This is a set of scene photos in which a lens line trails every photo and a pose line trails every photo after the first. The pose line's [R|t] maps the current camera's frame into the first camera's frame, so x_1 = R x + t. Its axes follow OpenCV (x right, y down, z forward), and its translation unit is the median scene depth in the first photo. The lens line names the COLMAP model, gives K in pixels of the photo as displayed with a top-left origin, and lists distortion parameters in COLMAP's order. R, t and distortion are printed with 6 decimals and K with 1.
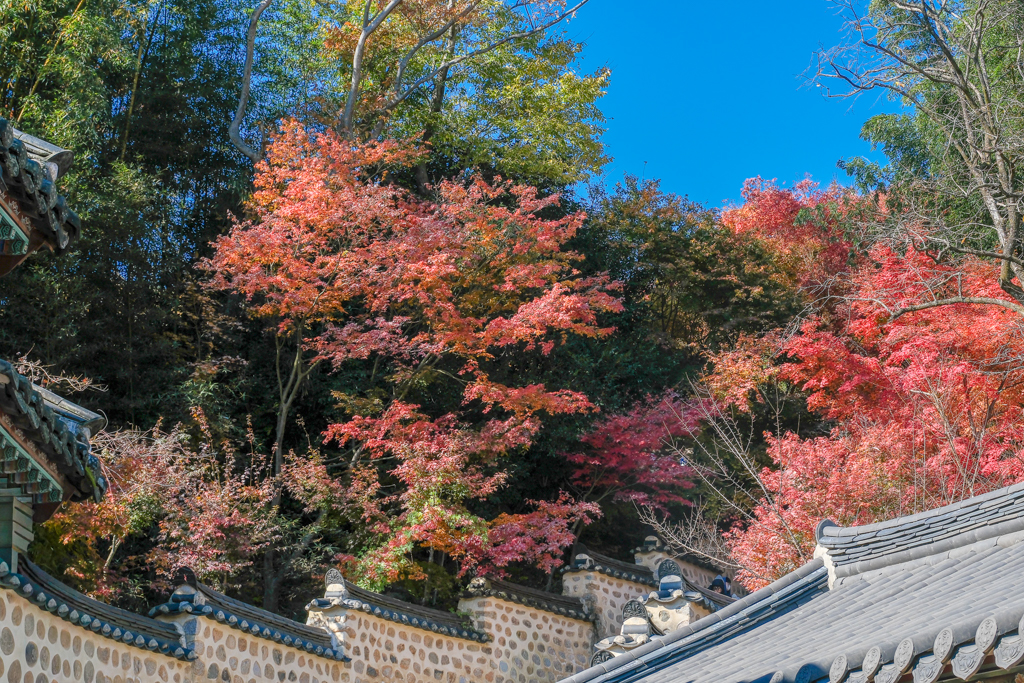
lens RADIAL K [[1780.6, 0, 512.1], [0, 1780.6, 341.2], [0, 0, 1]] dist [0.028693, 0.000000]
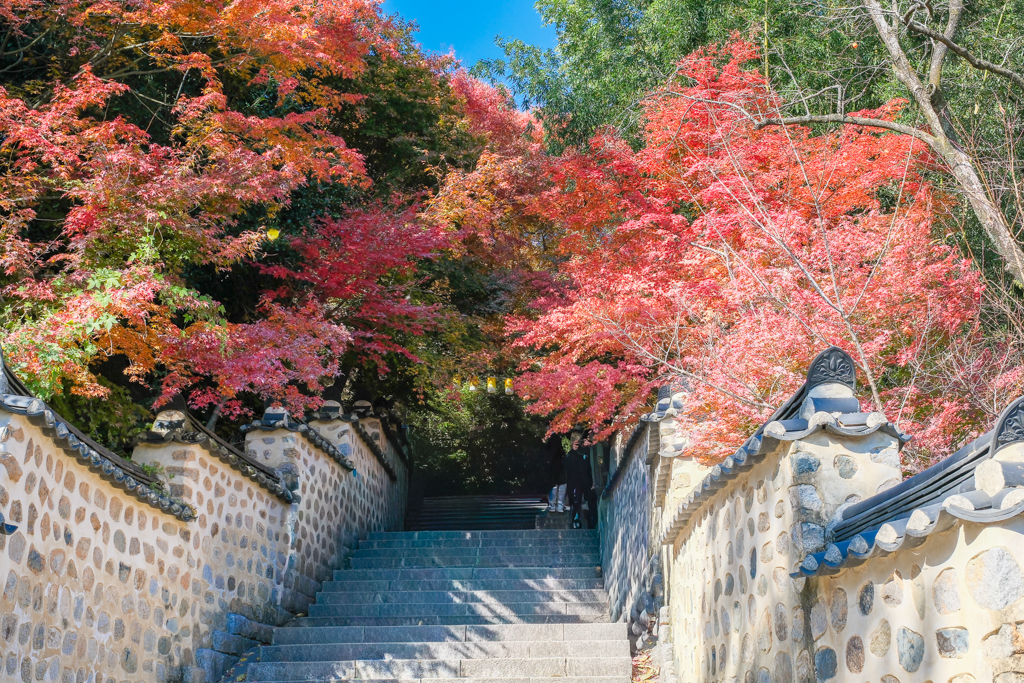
lens RADIAL K [[1325.2, 0, 534.3], [0, 1325.2, 319.4], [0, 0, 1]] dist [0.053980, 0.000000]
pose [[0.898830, 0.128263, 0.419110, -0.101367], [-0.121625, 0.991660, -0.042644, 0.108525], [-0.421084, -0.012645, 0.906934, 0.560024]]
